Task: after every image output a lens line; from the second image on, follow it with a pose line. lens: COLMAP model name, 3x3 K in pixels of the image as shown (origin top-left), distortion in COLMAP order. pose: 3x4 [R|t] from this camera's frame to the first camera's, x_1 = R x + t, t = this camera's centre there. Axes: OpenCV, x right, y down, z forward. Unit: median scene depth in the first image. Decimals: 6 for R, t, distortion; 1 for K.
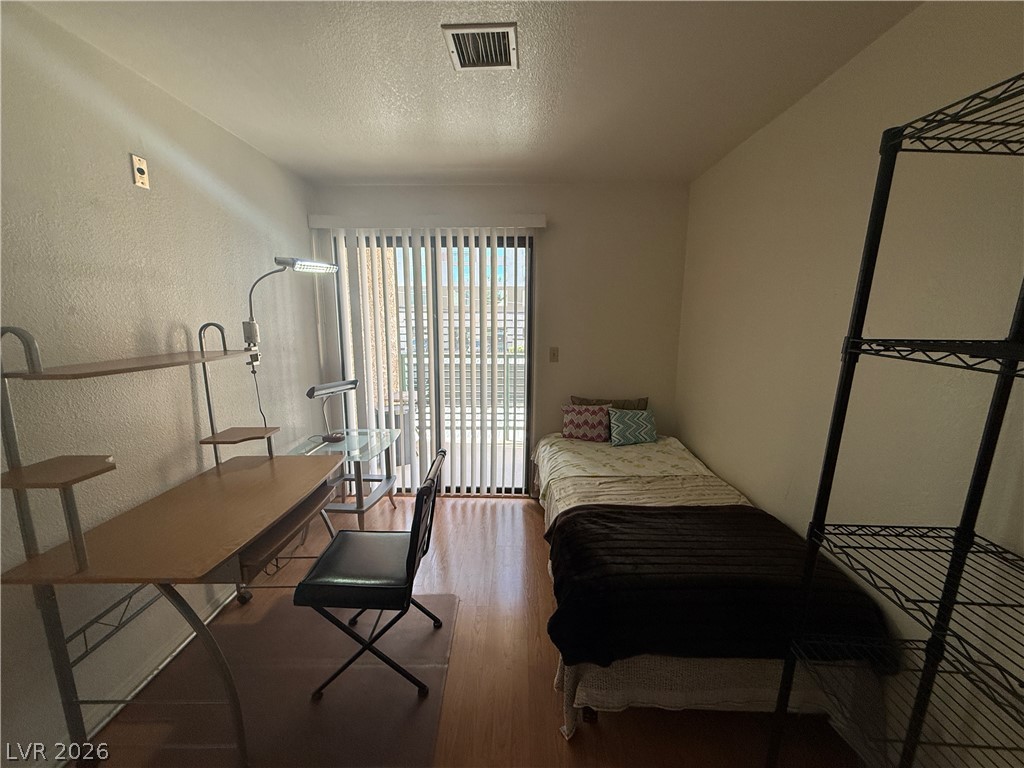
lens RADIAL K [[408.9, 0, 510.4], [0, 408.9, 386.0], [0, 0, 1]] dist [-0.000587, 0.000097]
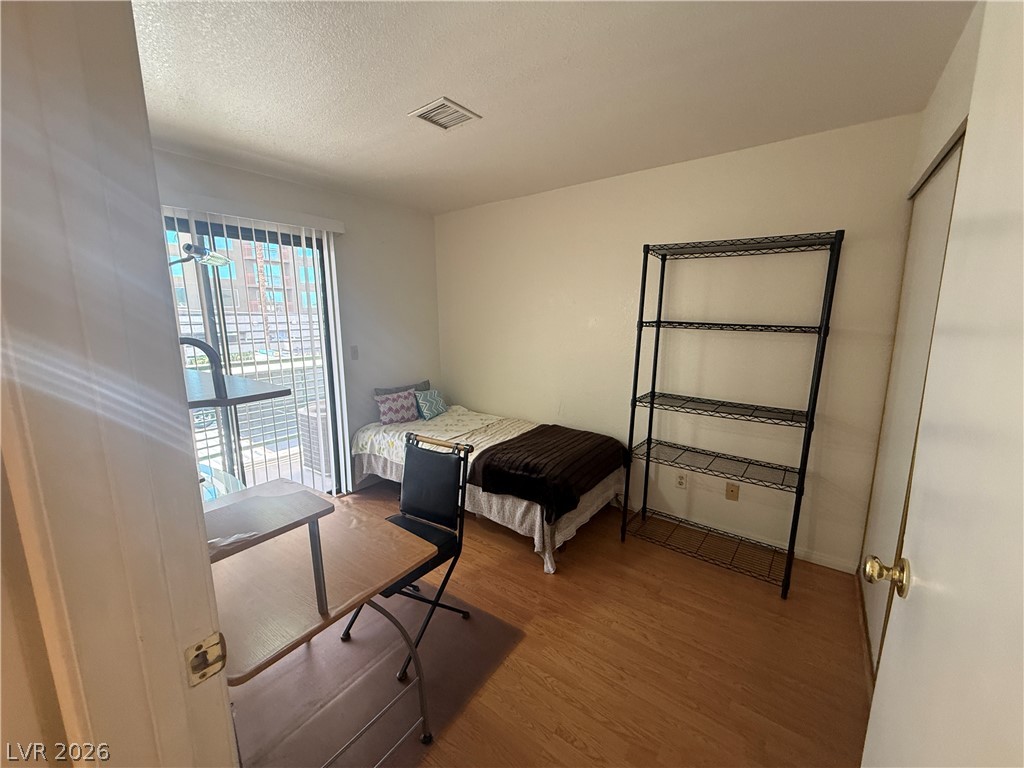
lens RADIAL K [[412.2, 0, 508.6], [0, 412.2, 387.7], [0, 0, 1]] dist [0.000589, 0.000080]
pose [[0.577719, -0.154193, 0.801539, -0.578362], [0.152143, 0.985127, 0.079851, -0.012747], [-0.801931, 0.075817, 0.592587, 0.050824]]
